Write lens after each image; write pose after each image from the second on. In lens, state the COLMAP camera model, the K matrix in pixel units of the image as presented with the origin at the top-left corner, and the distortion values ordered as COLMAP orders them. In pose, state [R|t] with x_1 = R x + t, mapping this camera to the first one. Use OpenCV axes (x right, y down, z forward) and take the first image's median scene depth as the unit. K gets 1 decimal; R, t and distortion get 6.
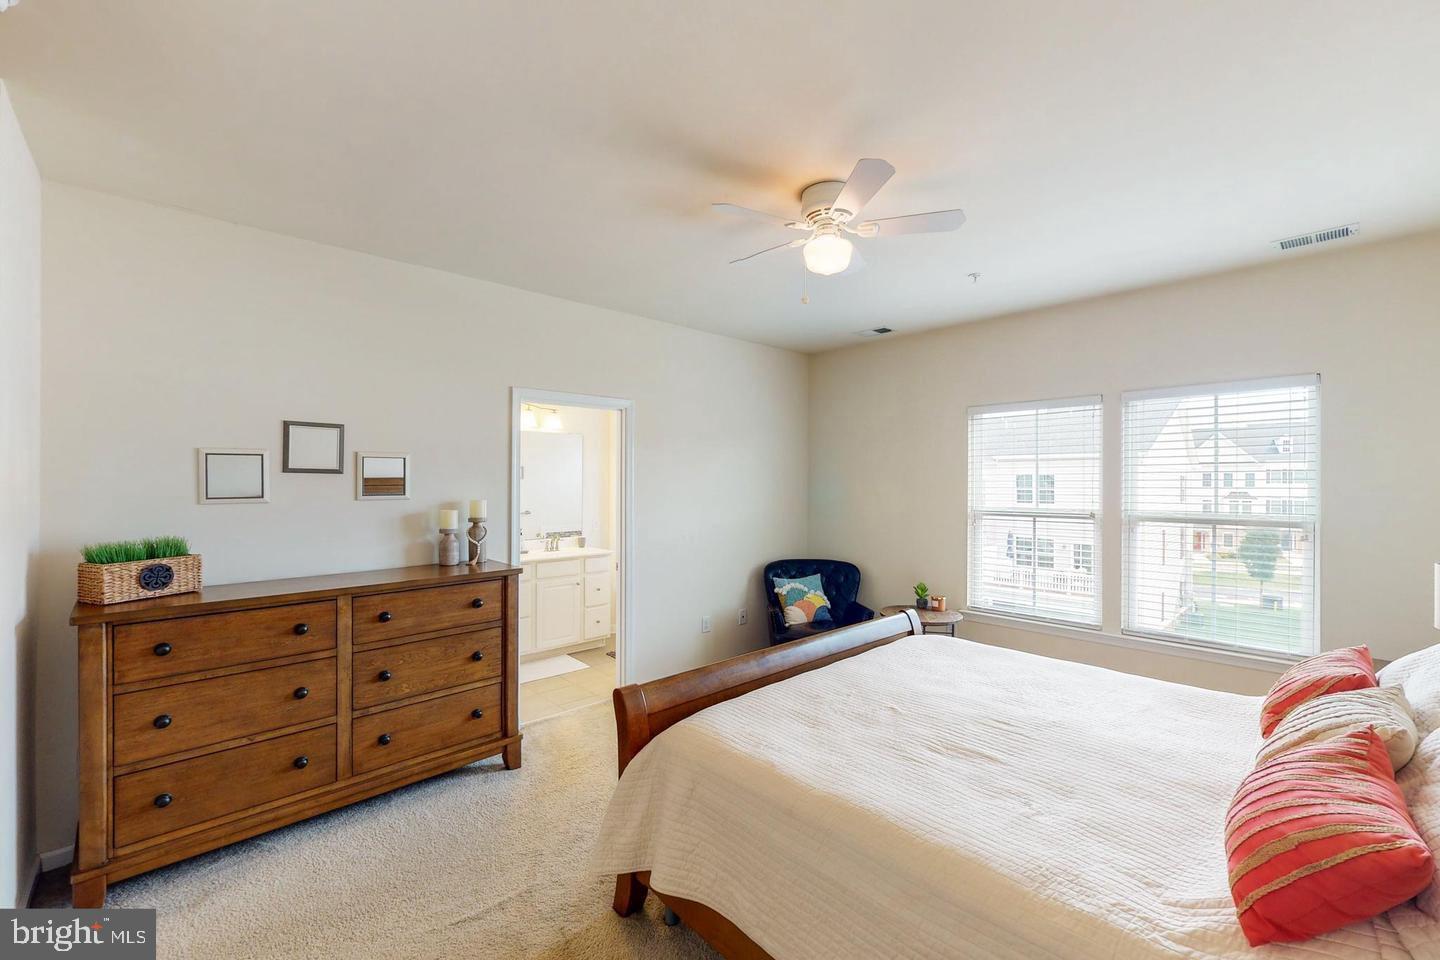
lens RADIAL K [[587.9, 0, 734.8], [0, 587.9, 477.0], [0, 0, 1]] dist [-0.013923, 0.000034]
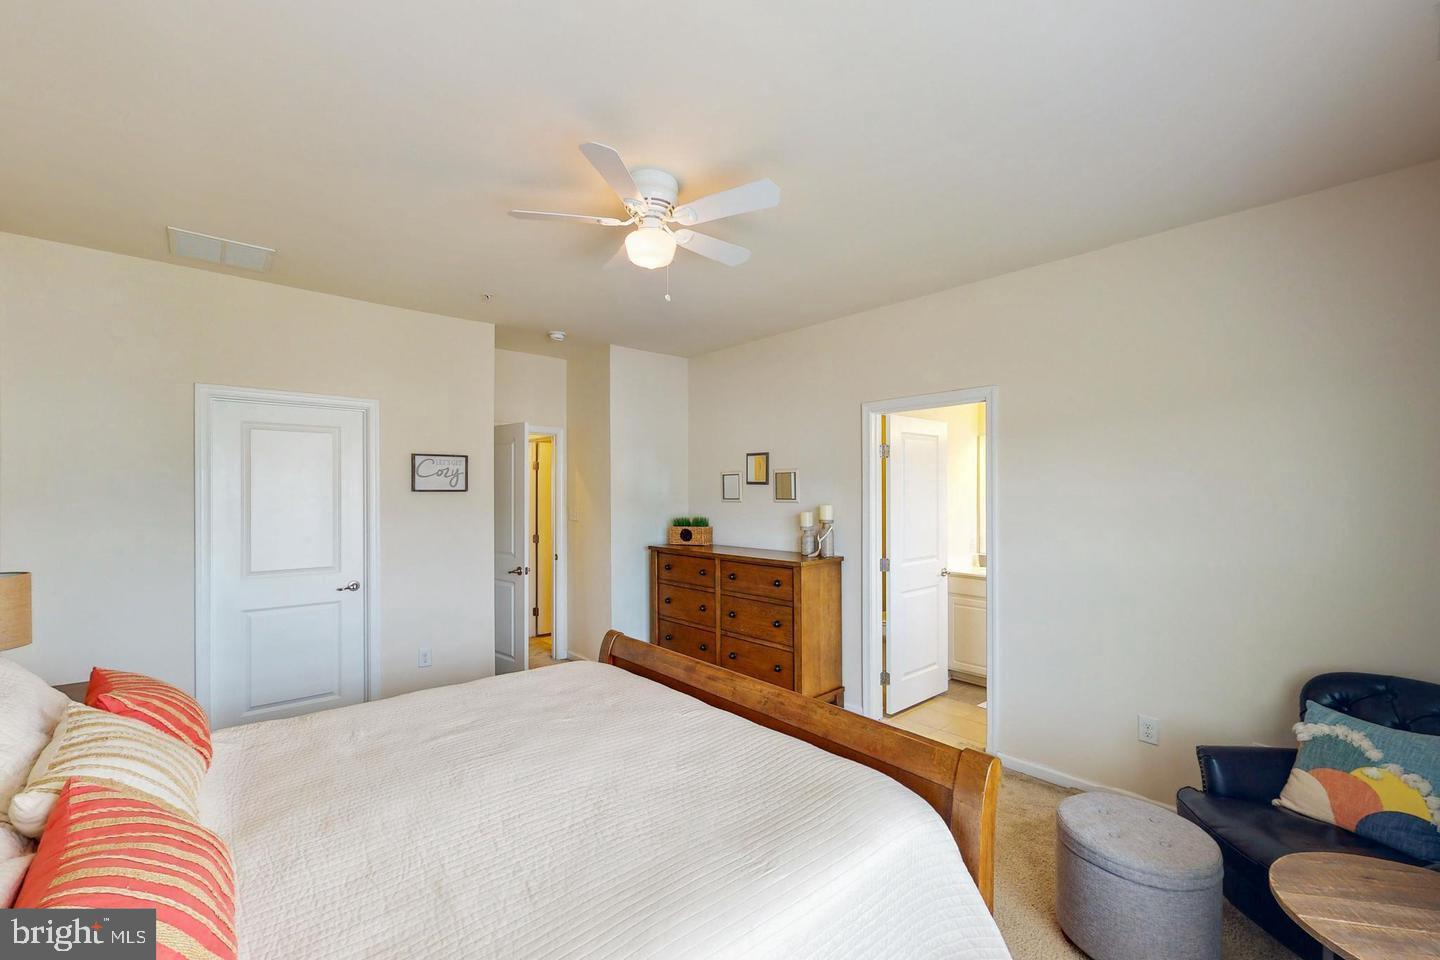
lens RADIAL K [[602.0, 0, 720.0], [0, 602.0, 480.0], [0, 0, 1]] dist [-0.014511, -0.000083]
pose [[-0.036046, -0.014968, -0.999238, 0.988318], [0.005690, 0.999869, -0.015183, 0.005444], [0.999334, -0.006232, -0.035956, 1.002079]]
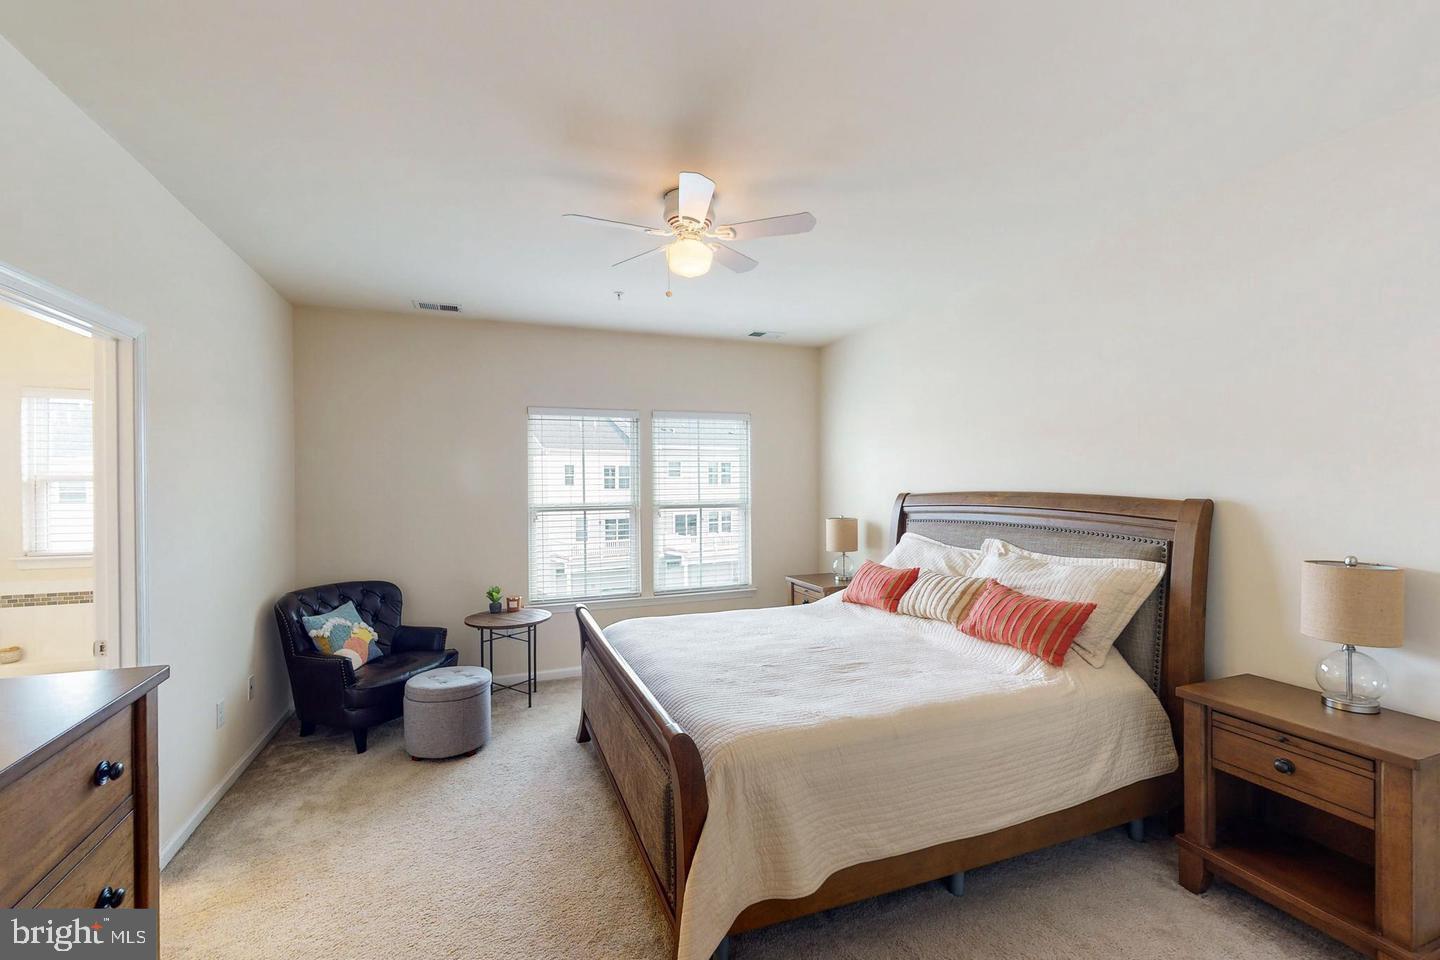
lens RADIAL K [[596.0, 0, 715.5], [0, 596.0, 469.8], [0, 0, 1]] dist [-0.001730, 0.000058]
pose [[0.387677, 0.014731, 0.921678, -0.694319], [-0.002915, 0.999887, -0.014755, 0.009613], [-0.921791, 0.003033, 0.387676, 0.477100]]
